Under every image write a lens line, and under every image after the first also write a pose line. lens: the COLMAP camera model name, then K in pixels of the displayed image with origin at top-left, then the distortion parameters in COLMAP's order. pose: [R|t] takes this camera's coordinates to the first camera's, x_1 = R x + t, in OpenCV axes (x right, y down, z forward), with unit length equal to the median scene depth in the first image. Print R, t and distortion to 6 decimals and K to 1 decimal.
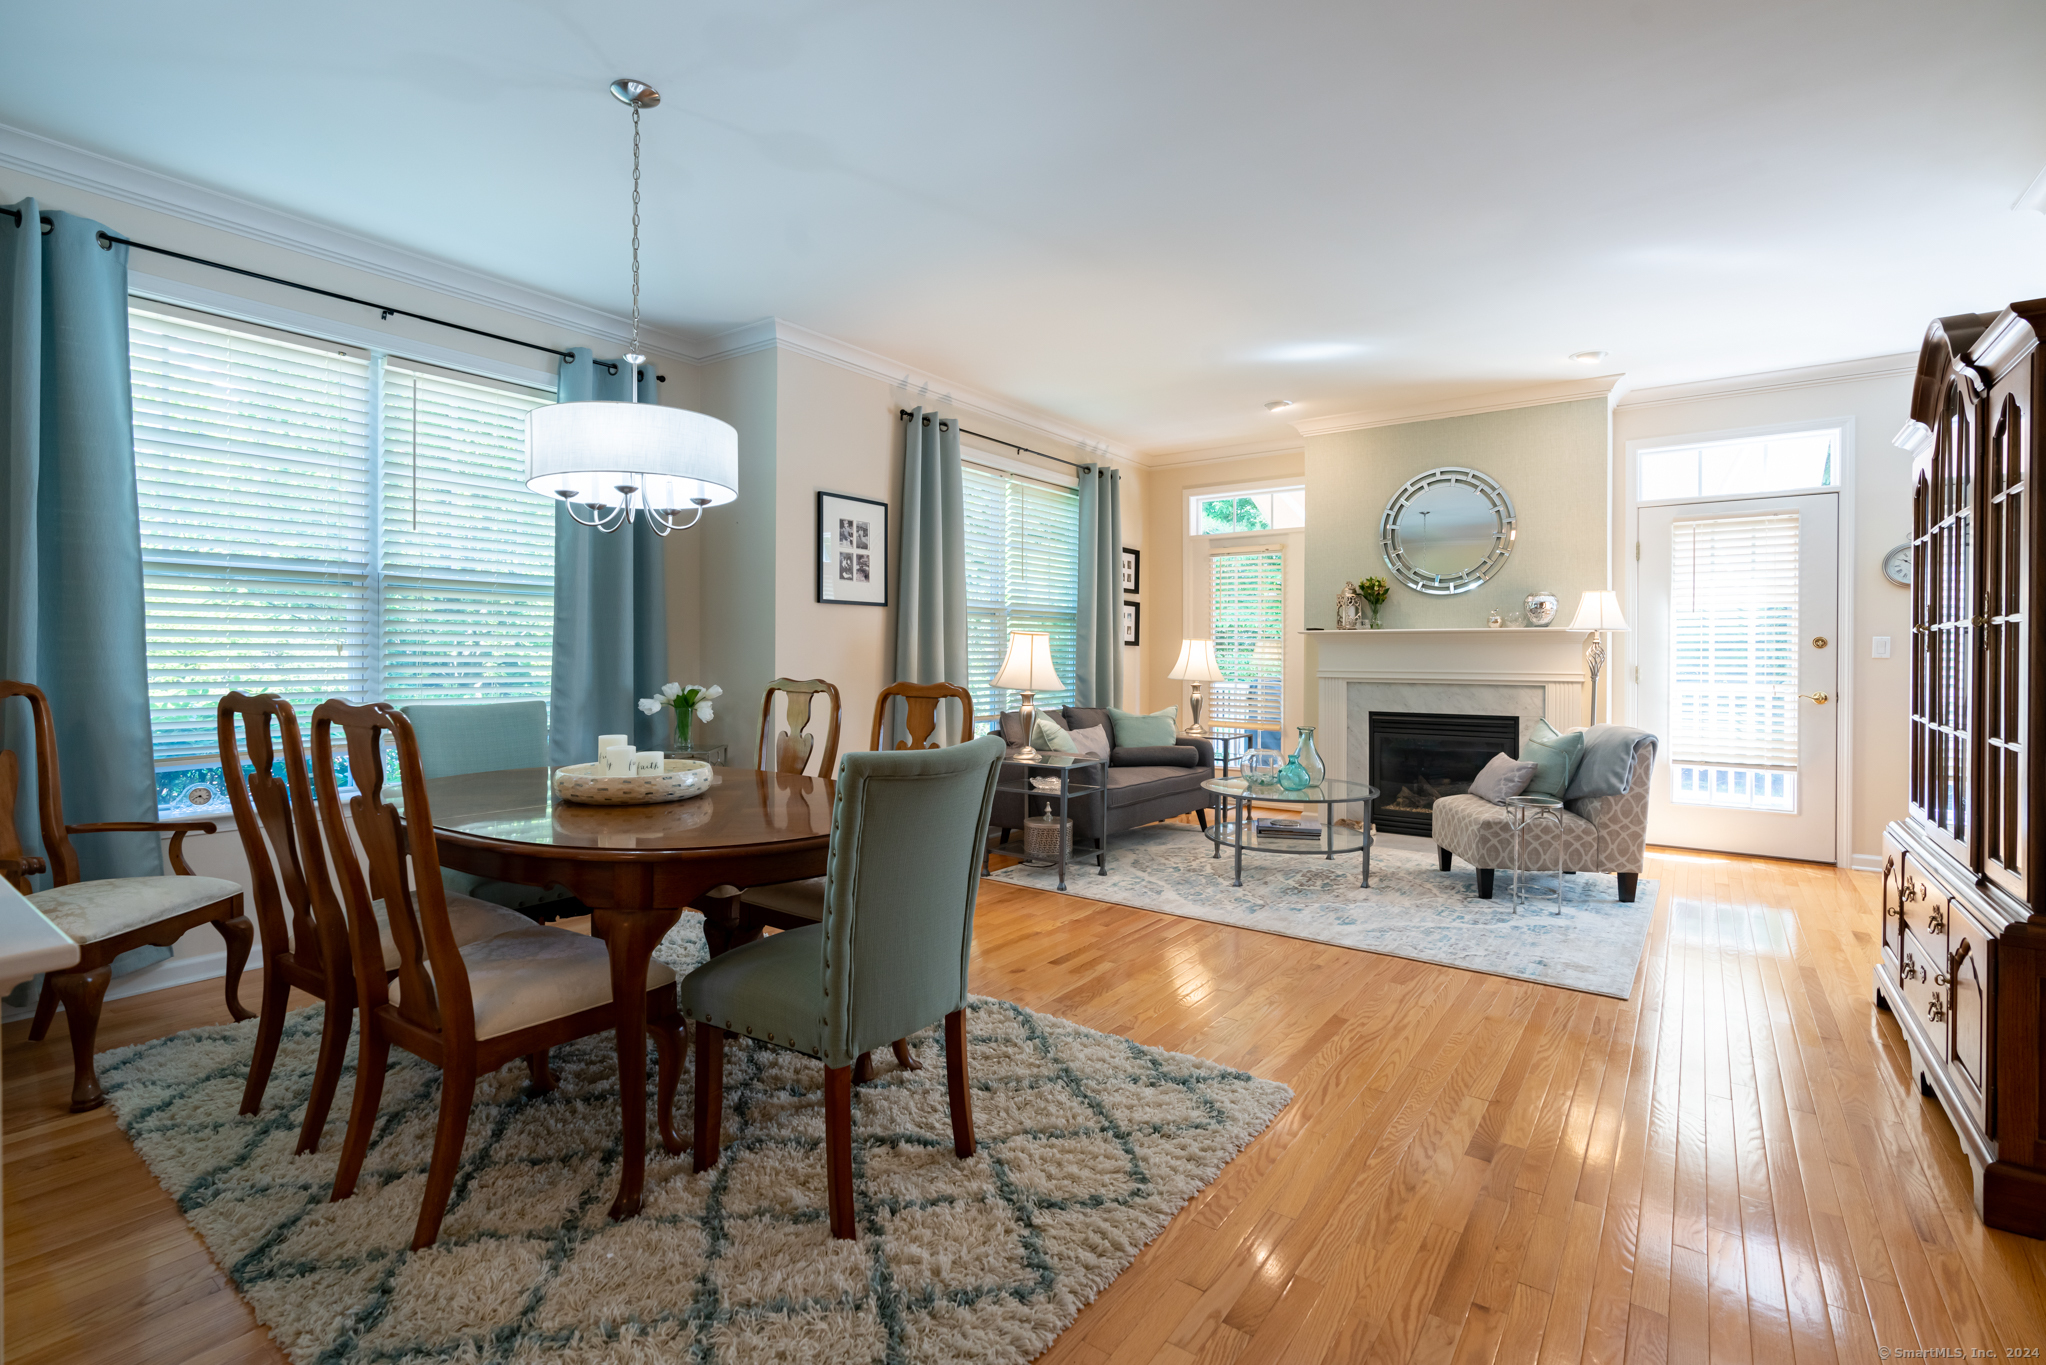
lens RADIAL K [[953.4, 0, 1021.4], [0, 953.4, 659.7], [0, 0, 1]] dist [0.000119, 0.000505]
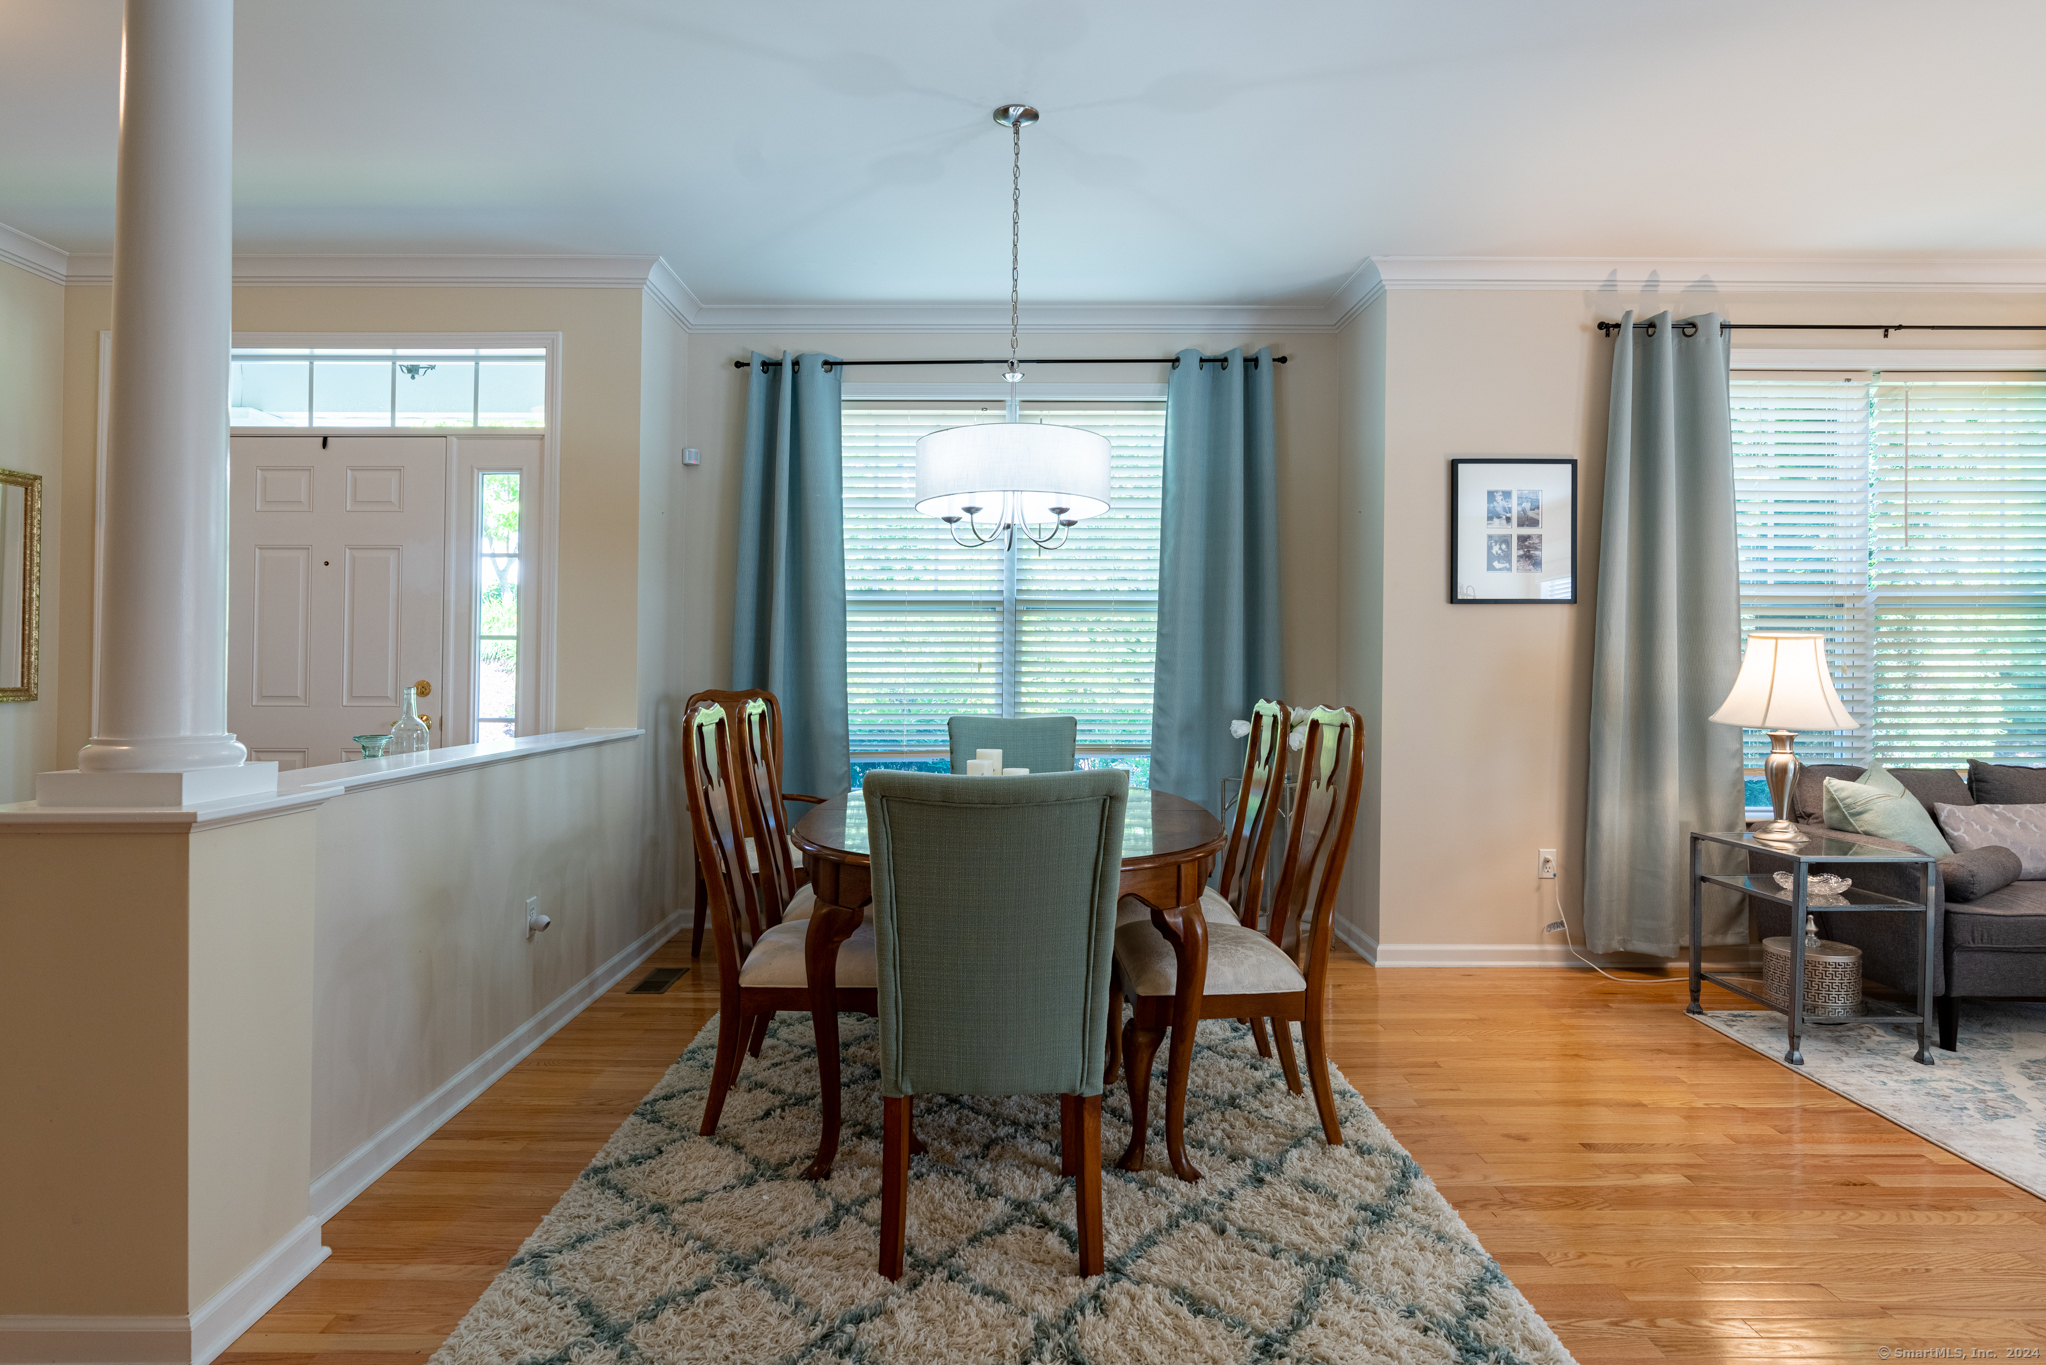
lens RADIAL K [[1053.6, 0, 808.3], [0, 1053.6, 660.3], [0, 0, 1]] dist [-0.007855, 0.000178]
pose [[0.577344, -0.009077, -0.816450, 0.198287], [-0.004672, 0.999885, -0.014420, 0.000584], [0.816487, 0.012140, 0.577236, 0.098007]]
